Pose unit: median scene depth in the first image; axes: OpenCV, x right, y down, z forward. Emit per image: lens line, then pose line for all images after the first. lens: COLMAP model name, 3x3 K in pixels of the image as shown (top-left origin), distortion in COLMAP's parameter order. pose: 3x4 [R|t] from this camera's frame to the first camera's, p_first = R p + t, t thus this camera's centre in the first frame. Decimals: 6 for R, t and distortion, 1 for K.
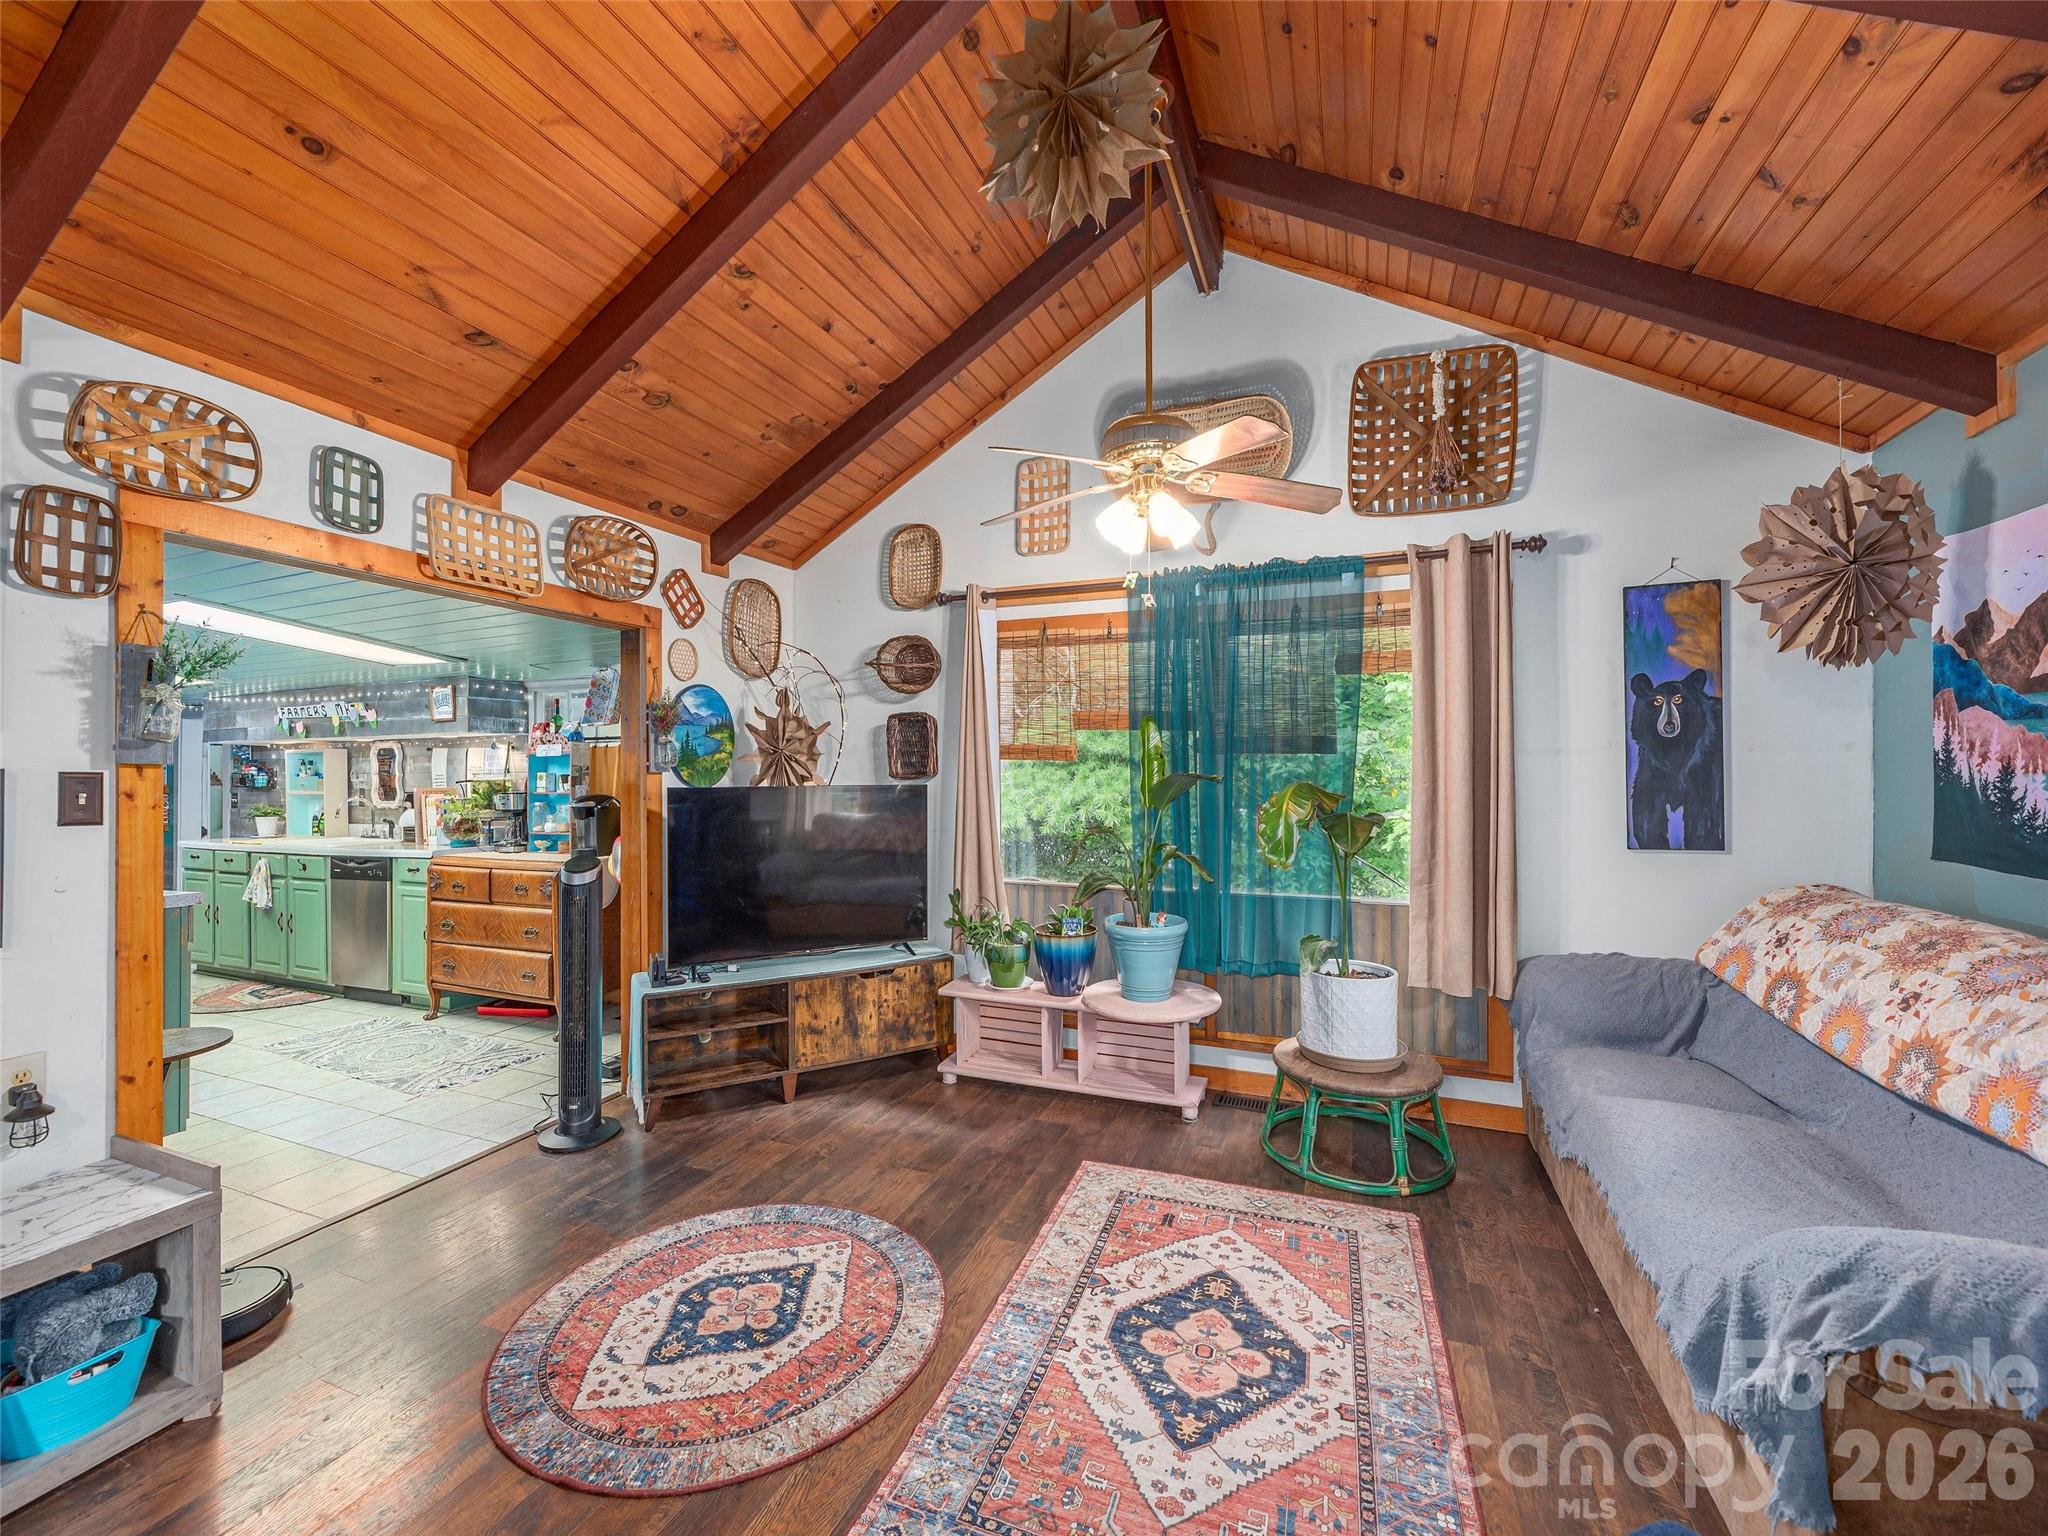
lens RADIAL K [[830.1, 0, 1021.2], [0, 830.1, 775.3], [0, 0, 1]] dist [-0.002471, 0.000310]
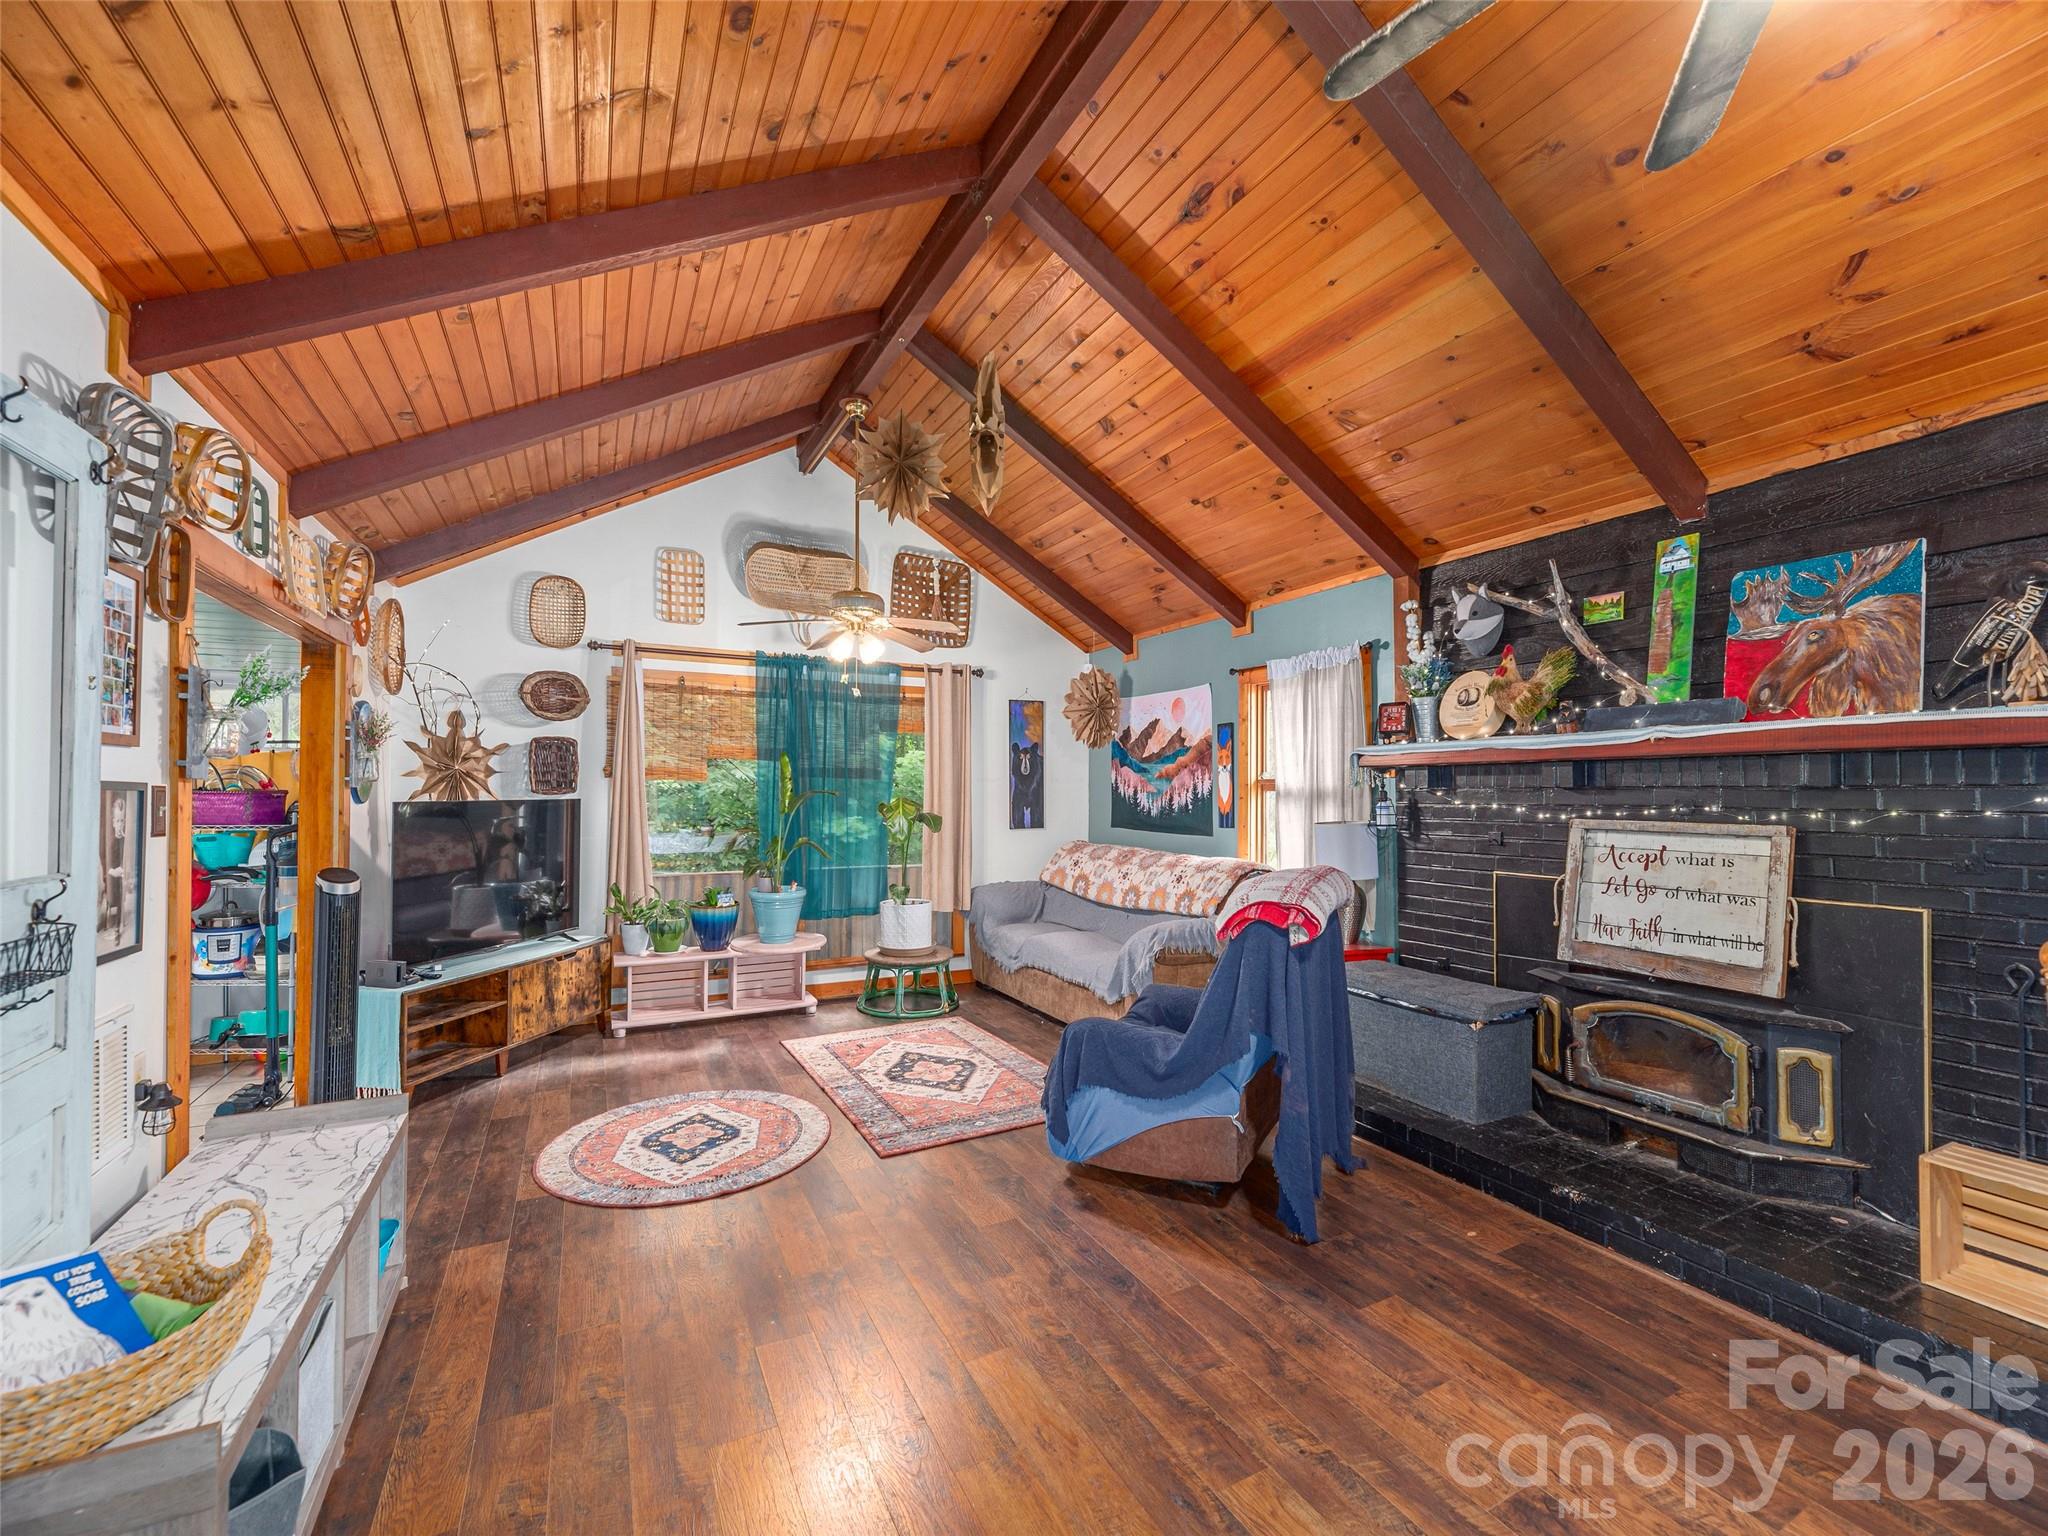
lens RADIAL K [[830.1, 0, 1020.3], [0, 830.1, 777.2], [0, 0, 1]] dist [-0.002471, 0.000310]
pose [[0.651349, 0.016655, 0.758596, -0.837032], [-0.004609, 0.999827, -0.017993, -0.001495], [-0.758764, 0.008223, 0.651313, -0.356389]]
